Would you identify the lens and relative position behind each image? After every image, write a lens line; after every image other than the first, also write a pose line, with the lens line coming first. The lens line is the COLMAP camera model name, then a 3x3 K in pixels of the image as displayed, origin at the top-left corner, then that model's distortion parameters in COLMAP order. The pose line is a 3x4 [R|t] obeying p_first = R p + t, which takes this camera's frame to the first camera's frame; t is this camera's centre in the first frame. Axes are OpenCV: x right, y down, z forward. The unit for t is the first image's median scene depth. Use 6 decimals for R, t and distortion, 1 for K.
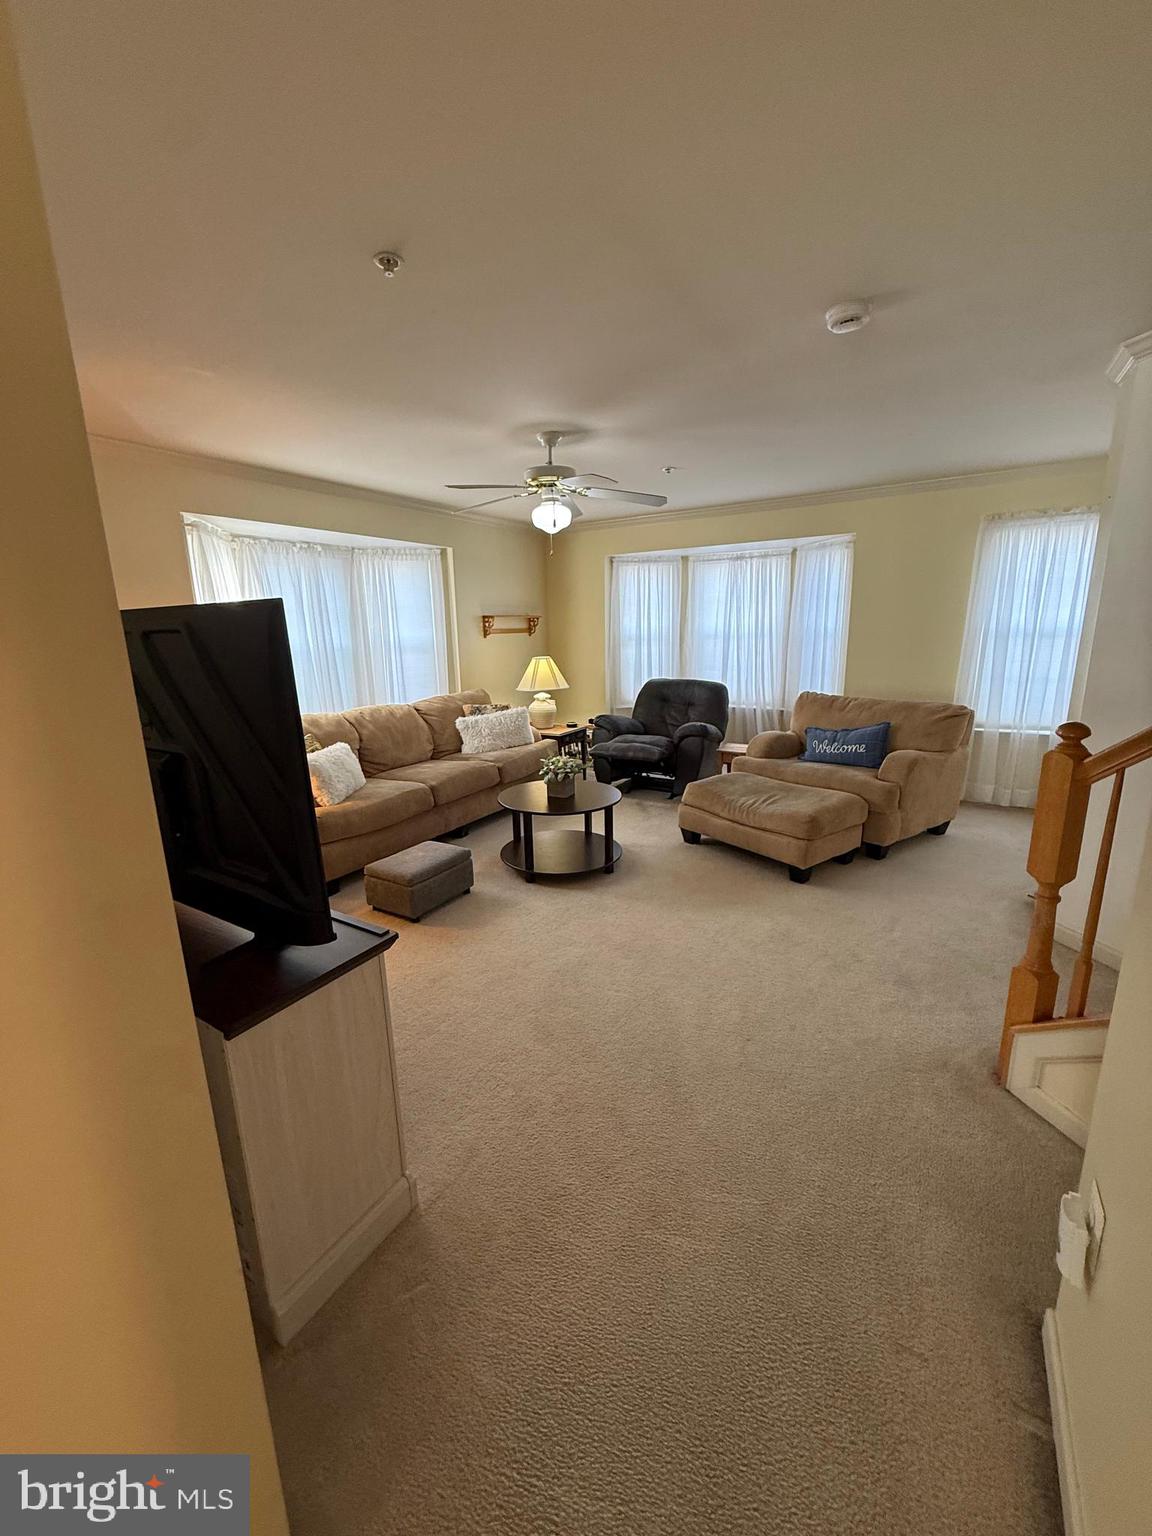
lens RADIAL K [[612.7, 0, 574.4], [0, 612.7, 771.3], [0, 0, 1]] dist [0.000017, 0.000130]
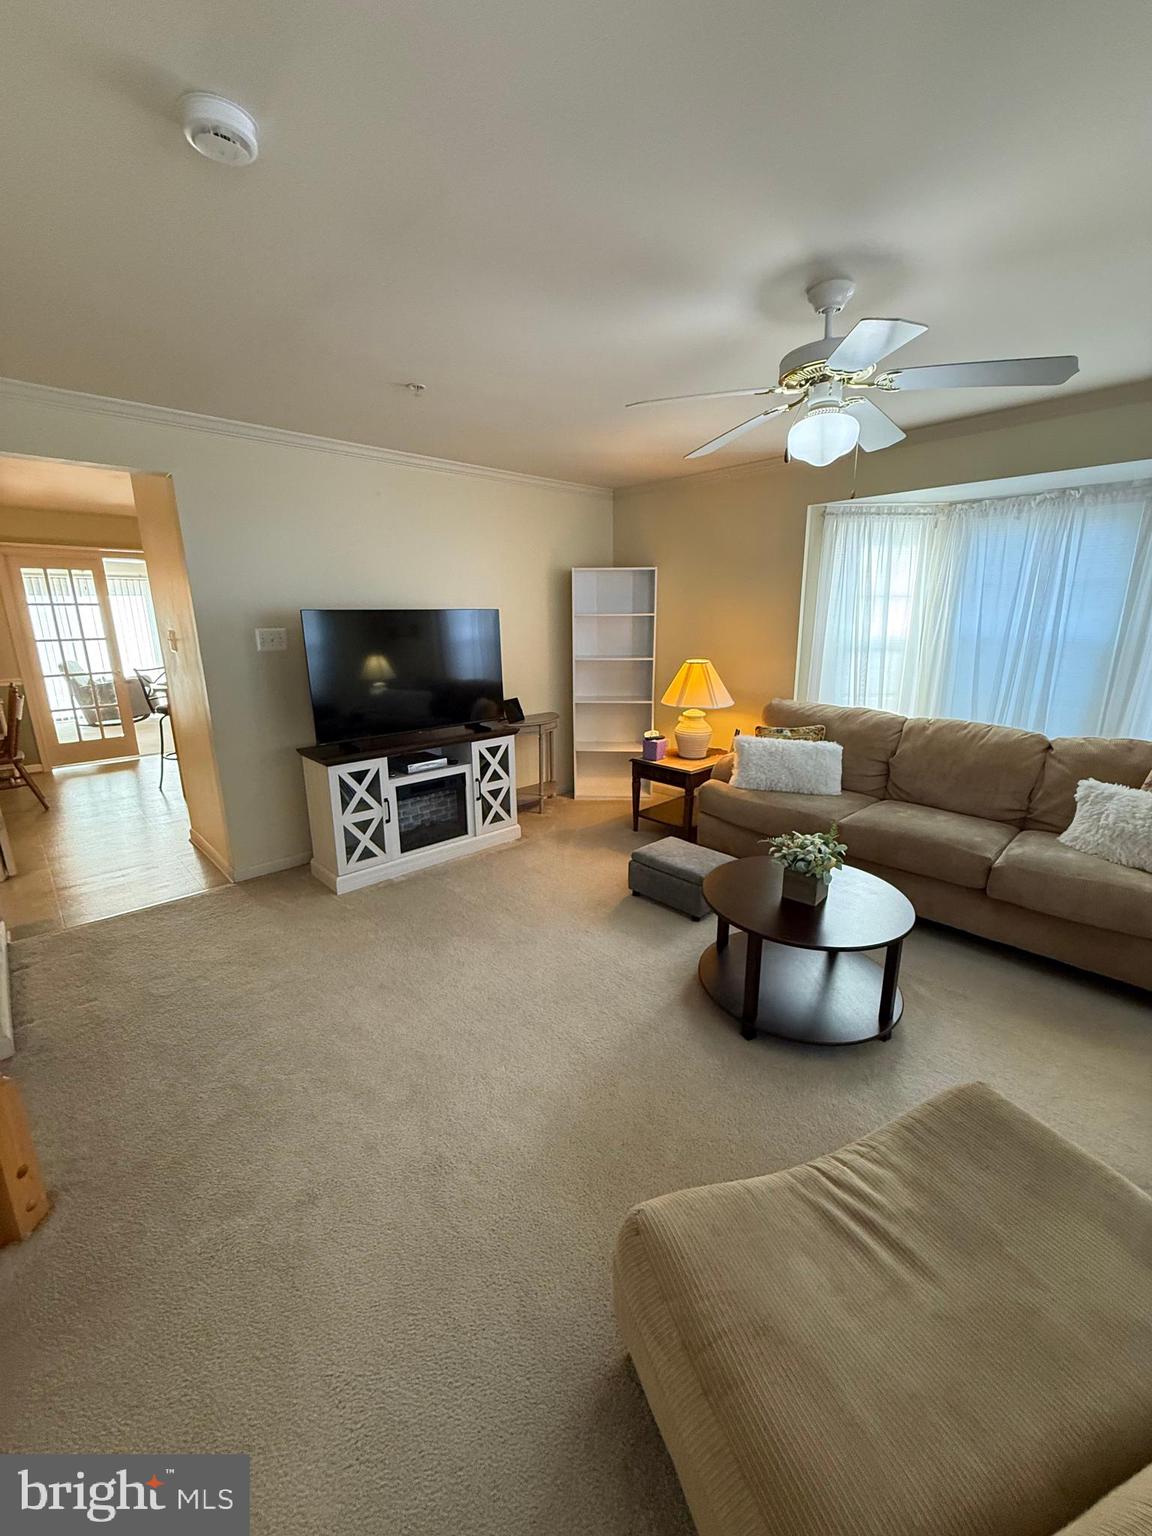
lens RADIAL K [[612.7, 0, 573.7], [0, 612.7, 766.3], [0, 0, 1]] dist [0.000017, 0.000130]
pose [[-0.278898, 0.251429, -0.926822, 0.660202], [-0.208745, 0.926168, 0.314067, -0.257217], [0.937359, 0.281062, -0.205822, 0.996051]]
